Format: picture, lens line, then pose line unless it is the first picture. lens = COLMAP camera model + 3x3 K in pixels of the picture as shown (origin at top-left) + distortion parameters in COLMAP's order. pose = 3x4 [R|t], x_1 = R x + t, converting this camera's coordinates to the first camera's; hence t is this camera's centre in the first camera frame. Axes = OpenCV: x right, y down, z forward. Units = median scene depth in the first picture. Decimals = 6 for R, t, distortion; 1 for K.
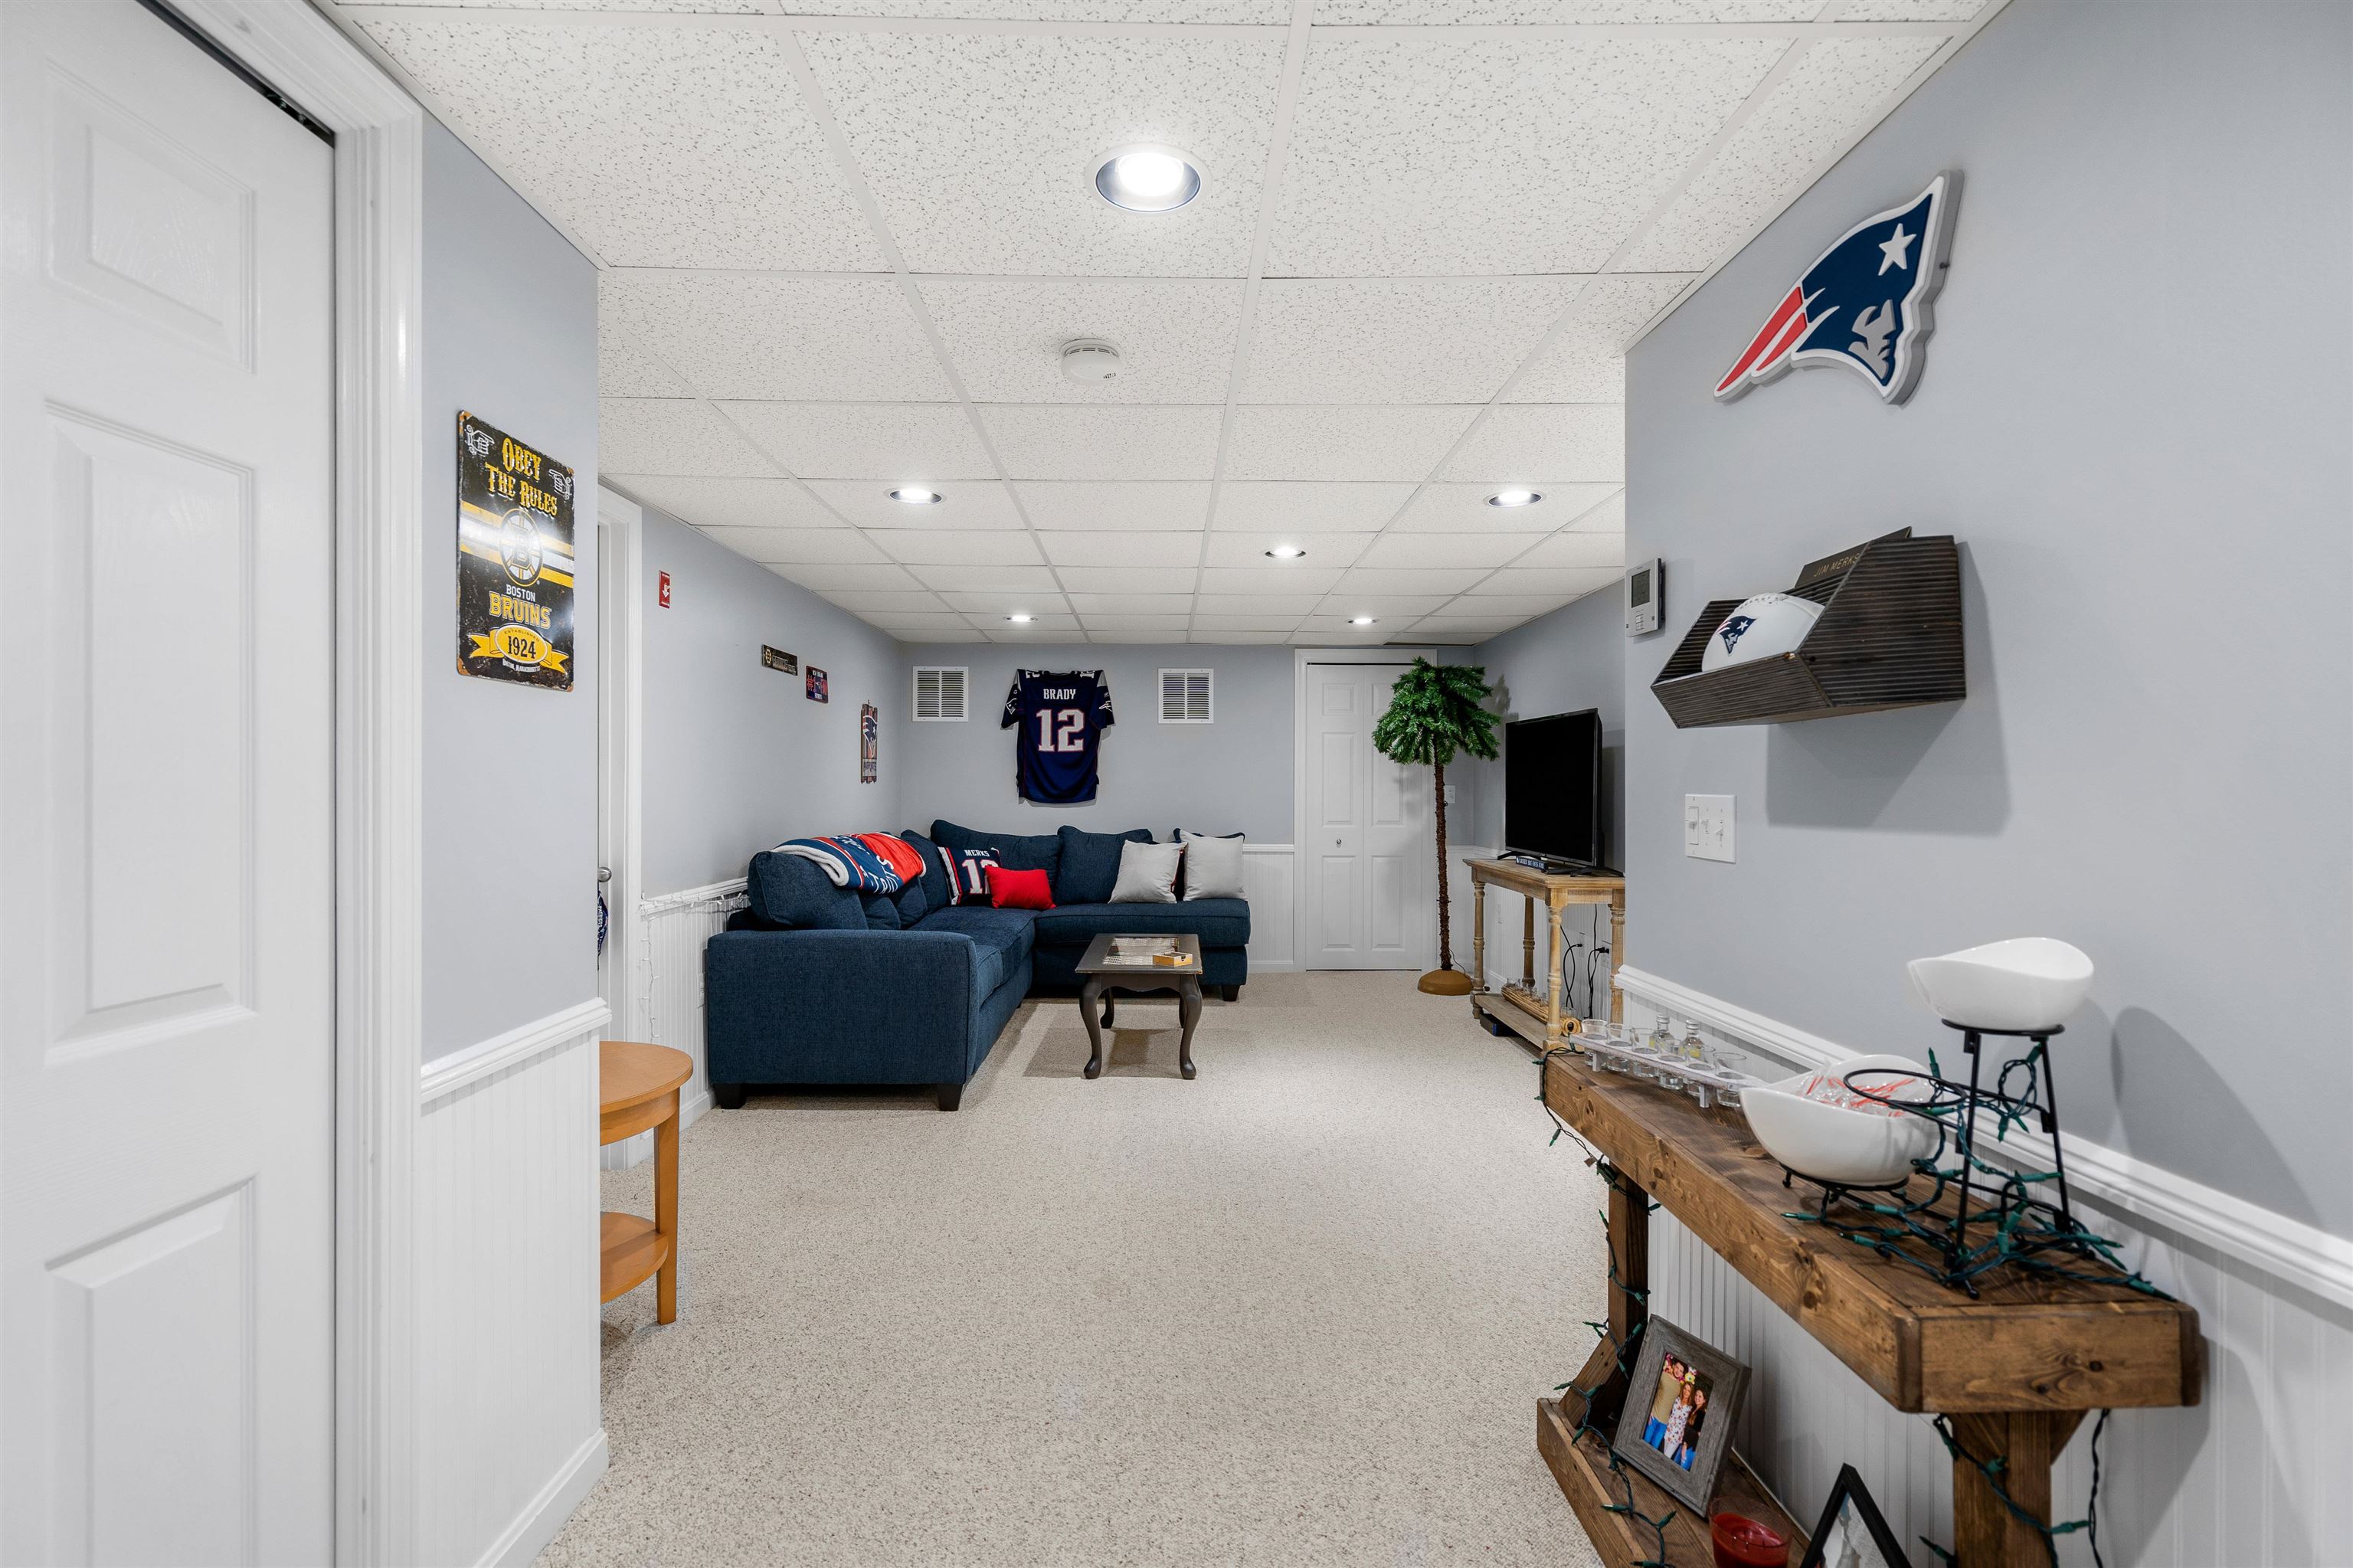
lens RADIAL K [[1089.3, 0, 1191.7], [0, 1089.3, 787.4], [0, 0, 1]] dist [-0.007495, 0.004249]
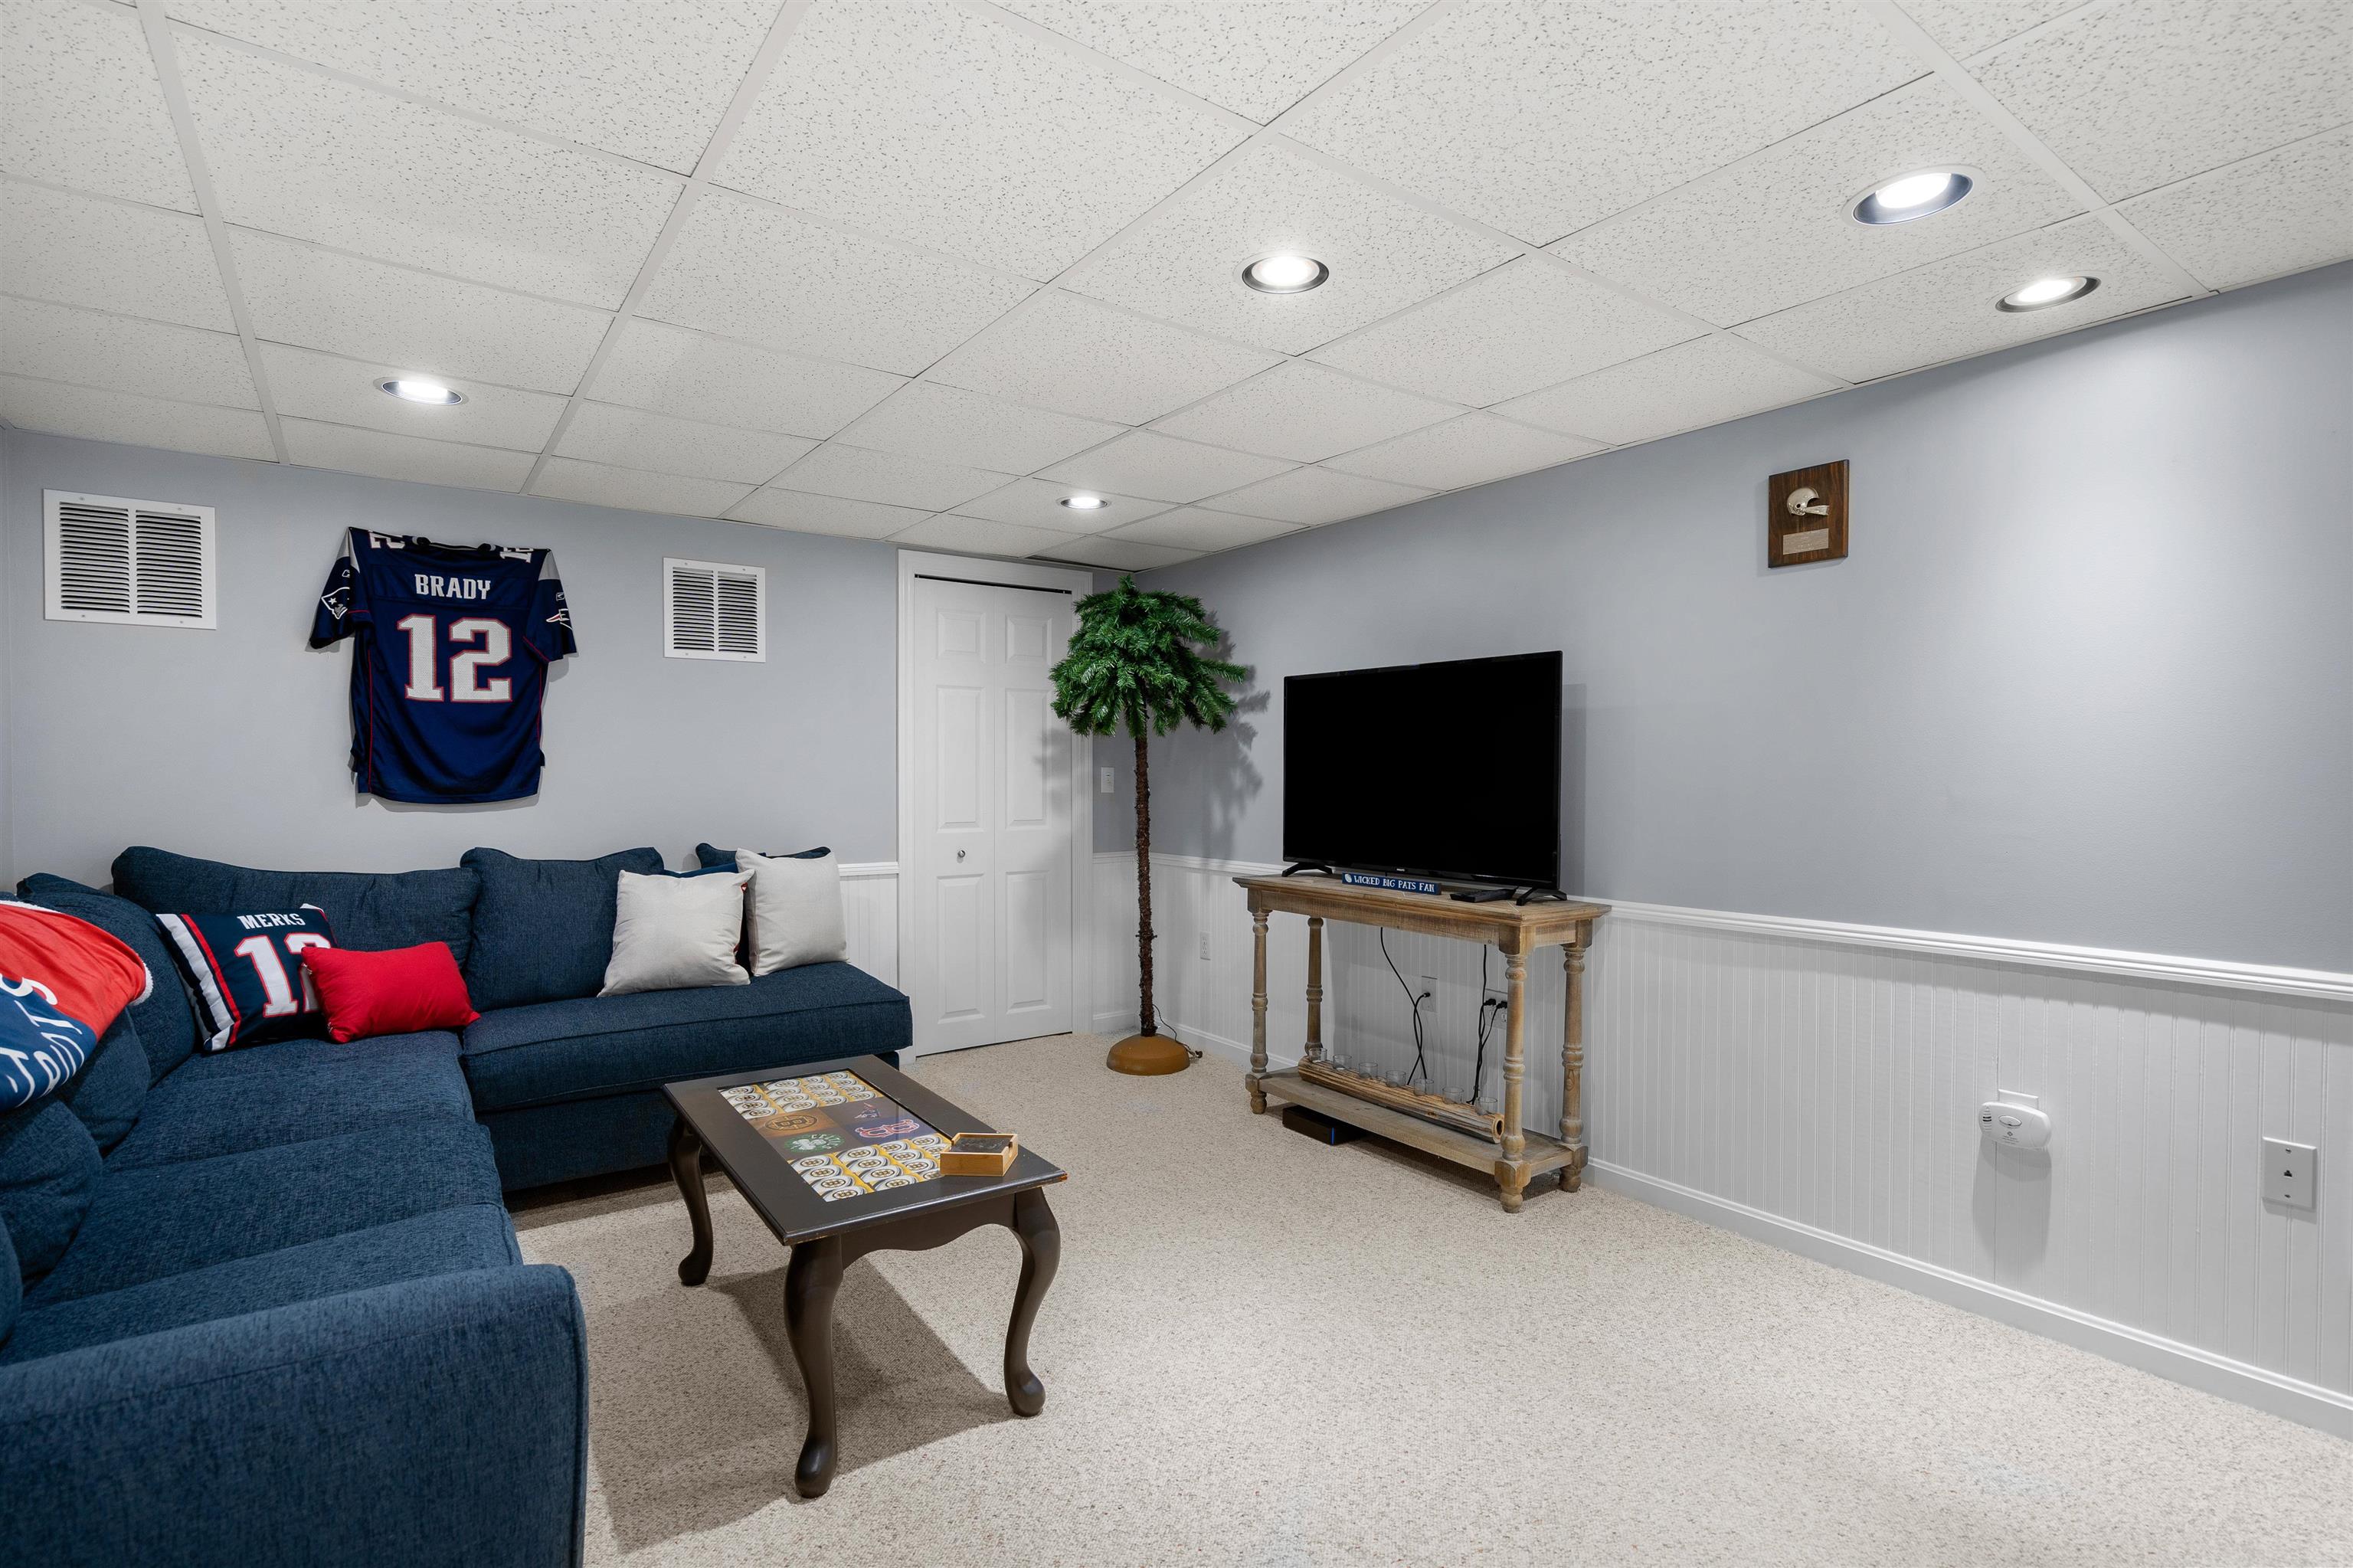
lens RADIAL K [[1089.3, 0, 1172.2], [0, 1089.3, 803.0], [0, 0, 1]] dist [-0.007495, 0.004249]
pose [[0.824229, -0.019354, 0.565926, -0.169816], [0.002917, 0.999548, 0.029936, 0.000126], [-0.566250, -0.023024, 0.823912, 0.502501]]
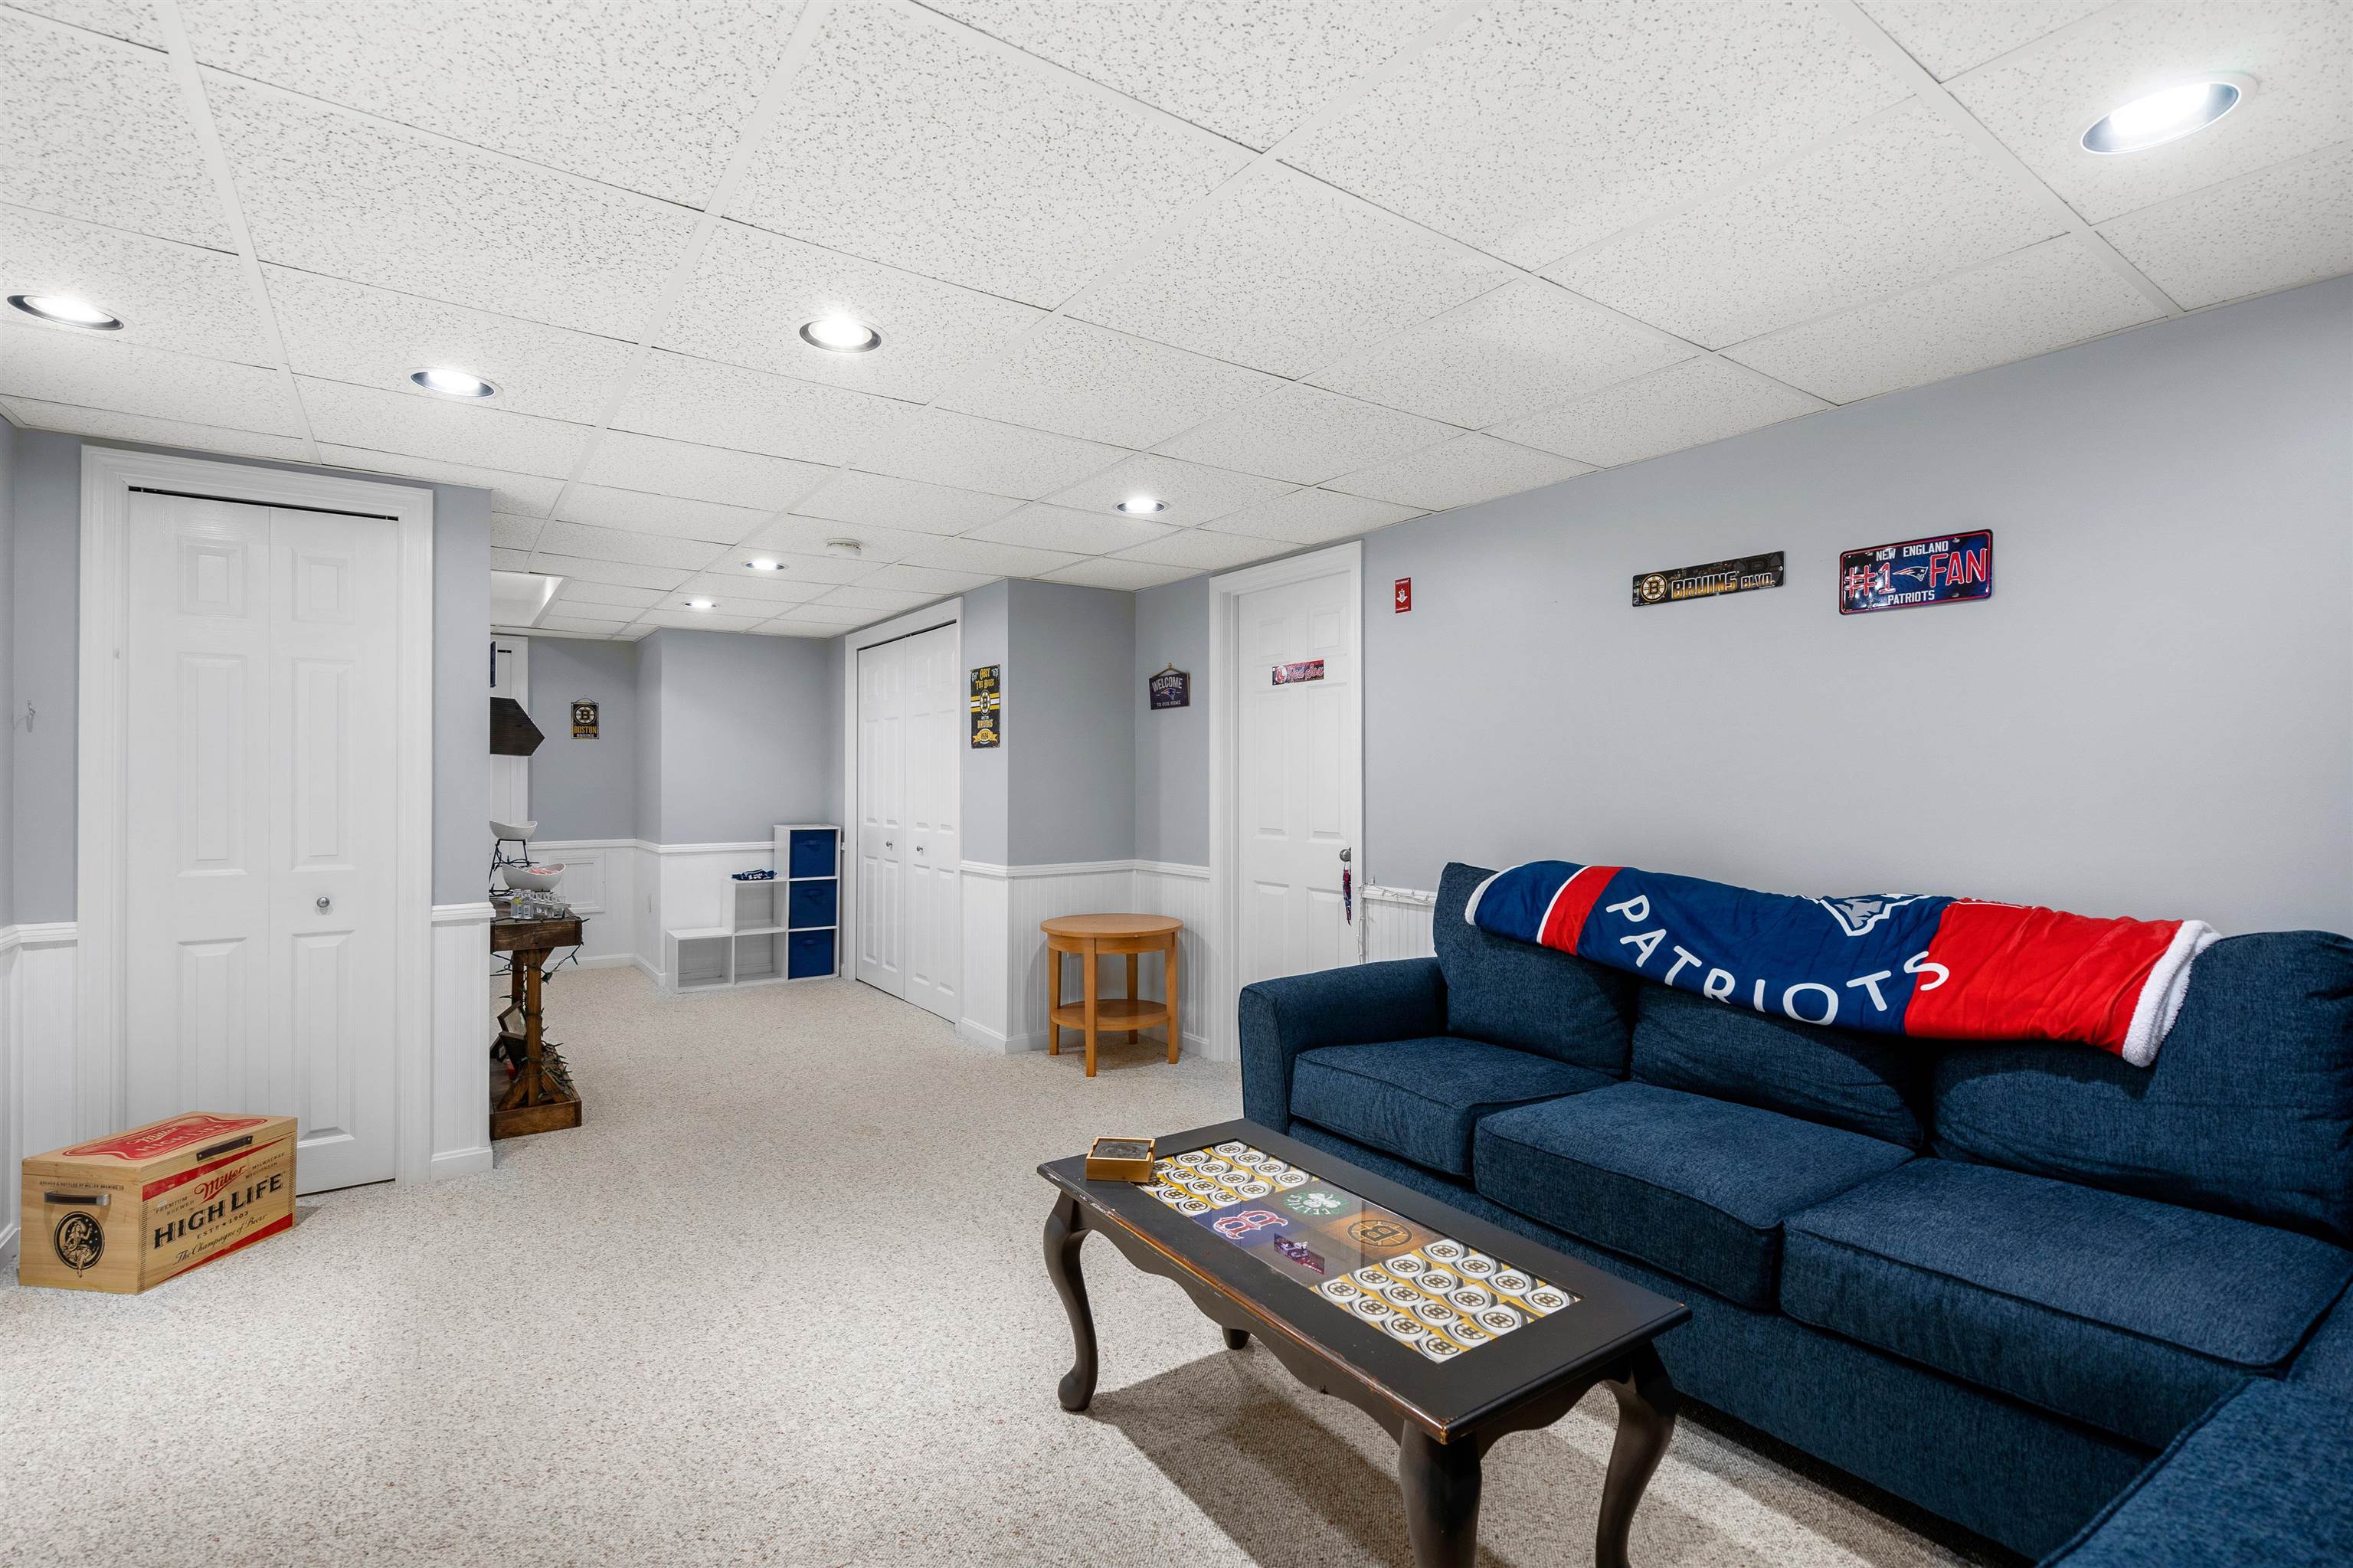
lens RADIAL K [[1089.3, 0, 1178.6], [0, 1089.3, 803.2], [0, 0, 1]] dist [-0.007495, 0.004249]
pose [[-0.831044, 0.005830, -0.556176, 0.186290], [-0.004445, 0.999844, 0.017123, 0.000061], [0.556189, 0.016702, -0.830888, 1.183786]]
